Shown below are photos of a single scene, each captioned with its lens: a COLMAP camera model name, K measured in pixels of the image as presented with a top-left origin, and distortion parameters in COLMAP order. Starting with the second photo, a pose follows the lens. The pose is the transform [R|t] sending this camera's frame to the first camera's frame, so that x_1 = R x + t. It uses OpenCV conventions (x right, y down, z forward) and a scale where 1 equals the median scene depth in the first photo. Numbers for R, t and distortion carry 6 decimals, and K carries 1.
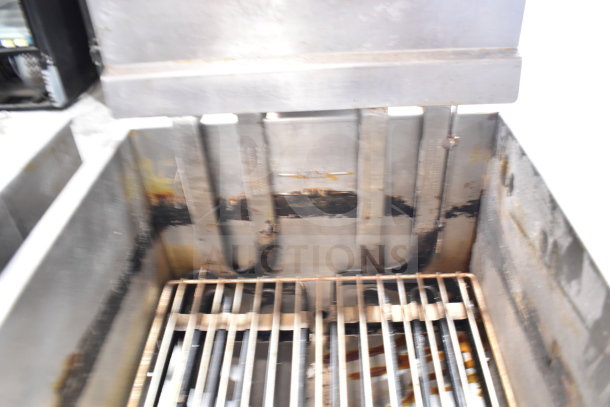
lens RADIAL K [[473.0, 0, 300.7], [0, 473.0, 206.5], [0, 0, 1]] dist [-0.105928, 0.016010]
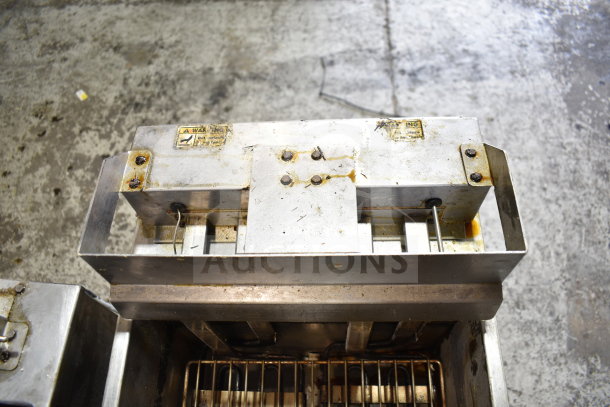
lens RADIAL K [[473.0, 0, 304.6], [0, 473.0, 203.7], [0, 0, 1]] dist [-0.105928, 0.016010]
pose [[0.999785, -0.014536, 0.014798, 0.005712], [0.007323, 0.914798, 0.403846, -0.728265], [-0.019408, -0.403650, 0.914707, 0.066838]]
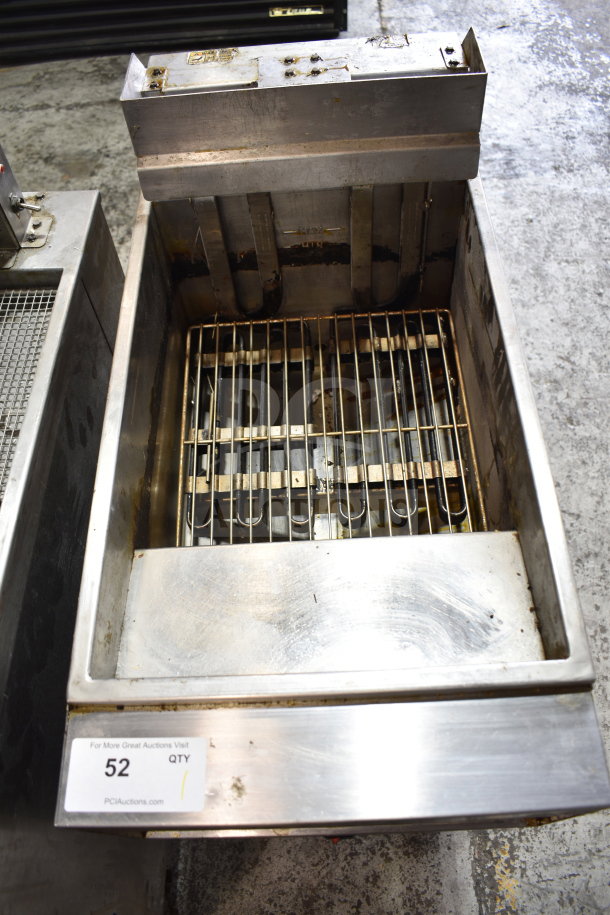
lens RADIAL K [[709.5, 0, 306.1], [0, 709.5, 457.9], [0, 0, 1]] dist [-0.105928, 0.016010]
pose [[0.998063, -0.053216, 0.032227, -0.071312], [0.037079, 0.924768, 0.378721, -0.200508], [-0.049956, -0.376792, 0.924950, -0.791669]]
